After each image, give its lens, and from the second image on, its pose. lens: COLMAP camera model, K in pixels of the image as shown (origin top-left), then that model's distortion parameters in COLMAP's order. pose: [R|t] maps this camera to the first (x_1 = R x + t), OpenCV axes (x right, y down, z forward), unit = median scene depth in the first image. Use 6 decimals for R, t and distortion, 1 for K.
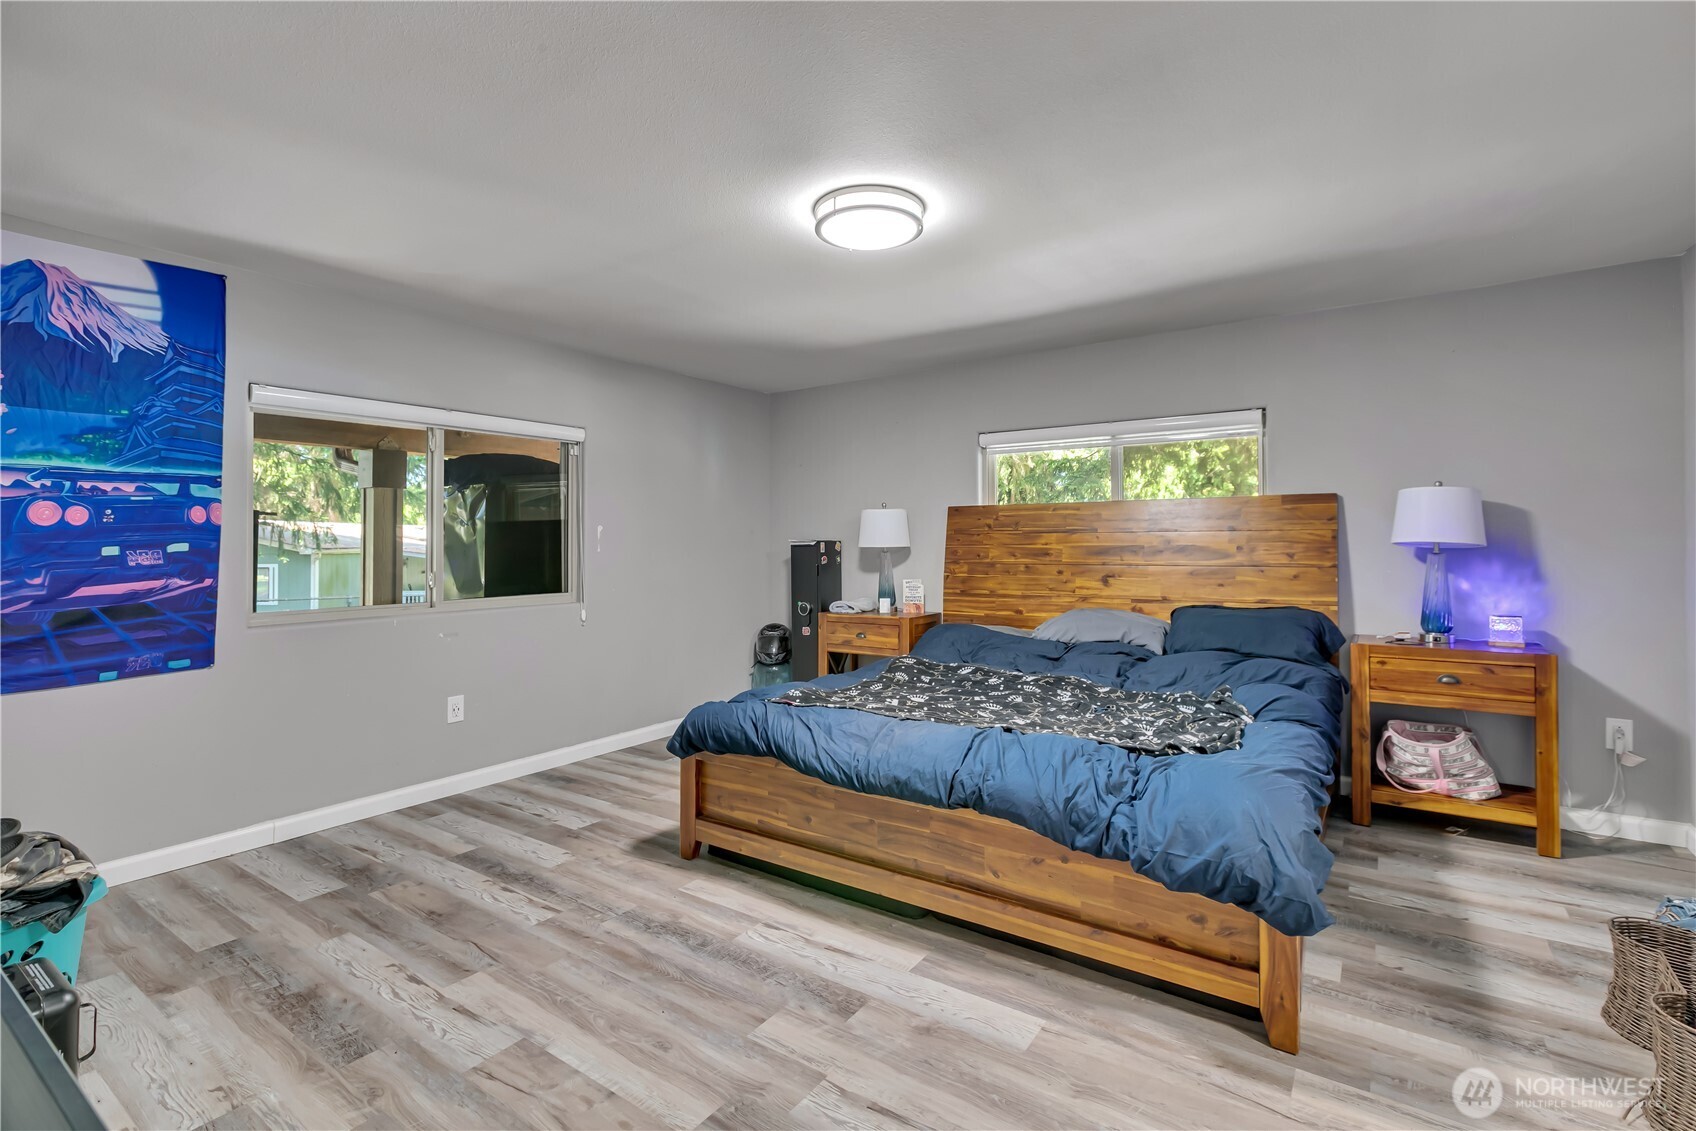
lens RADIAL K [[777.4, 0, 835.5], [0, 777.4, 582.2], [0, 0, 1]] dist [0.003879, -0.001235]
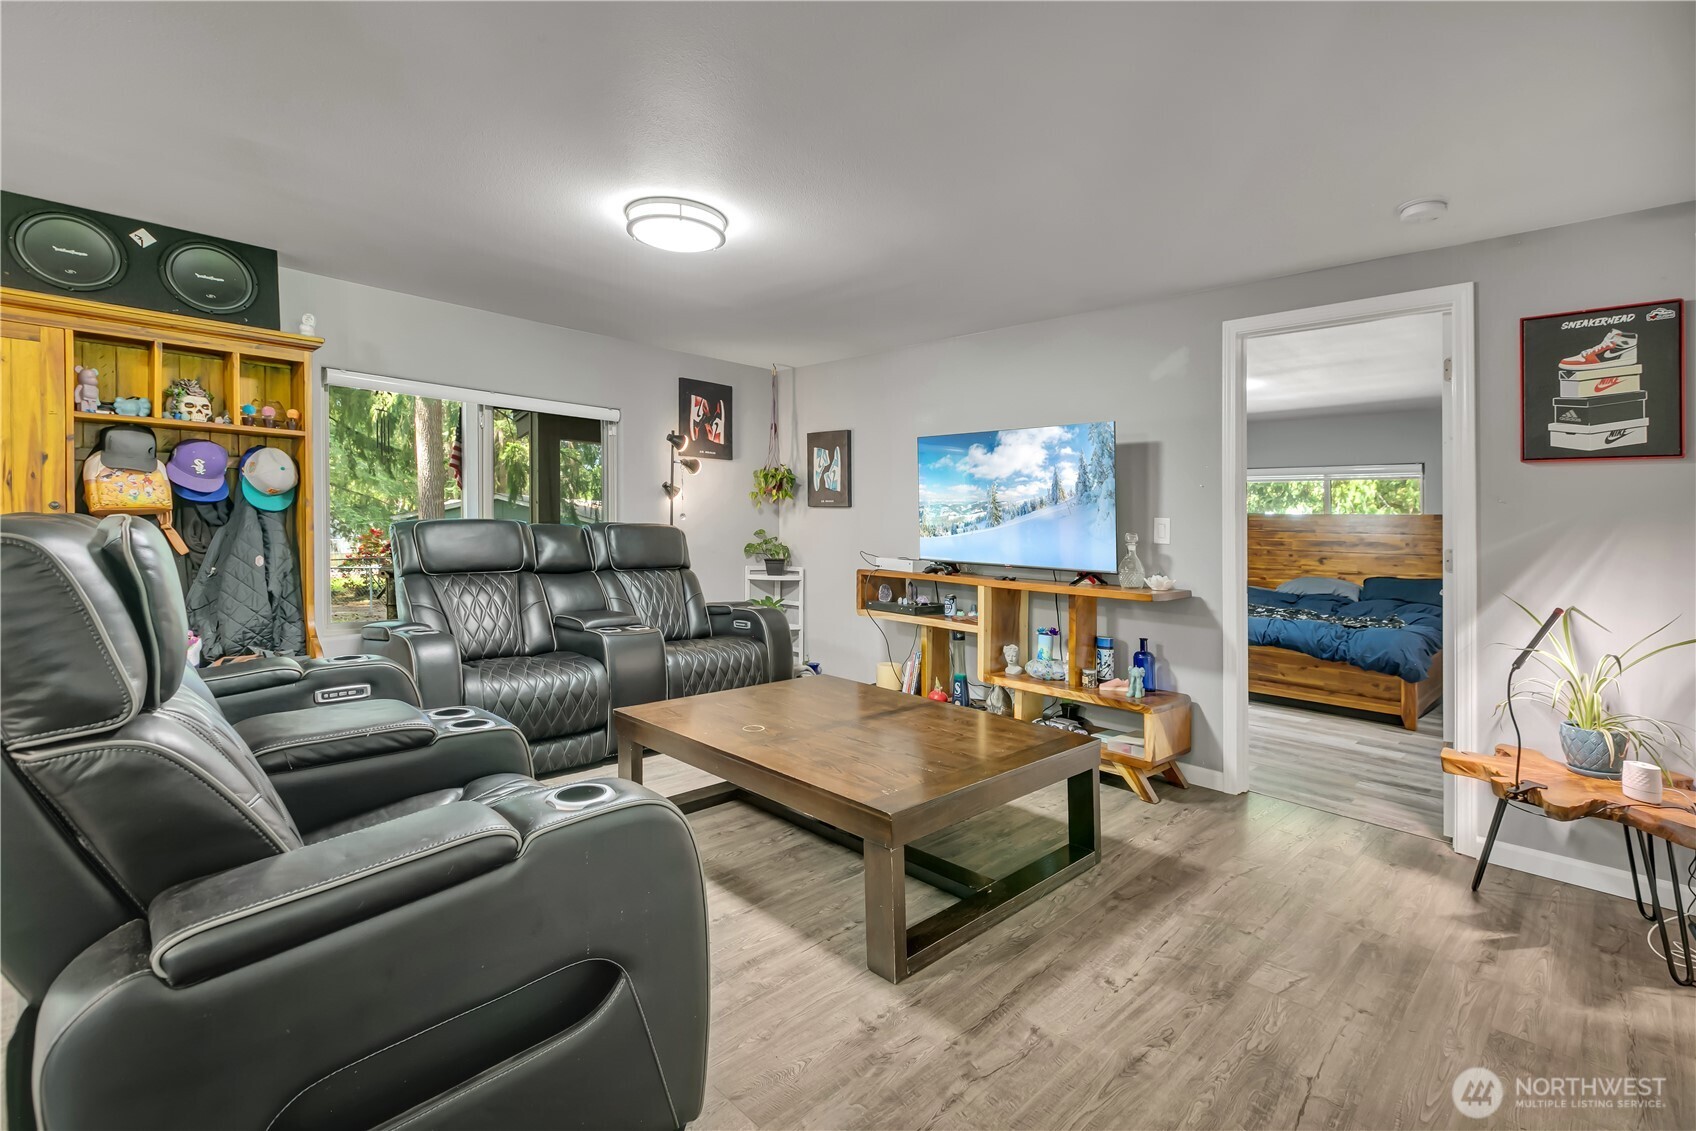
lens RADIAL K [[821.7, 0, 809.8], [0, 821.7, 521.1], [0, 0, 1]] dist [0.002294, -0.001626]
pose [[0.982671, 0.027795, -0.183265, -0.467615], [-0.038698, 0.997670, -0.056191, 0.060806], [0.181276, 0.062310, 0.981456, -1.072341]]
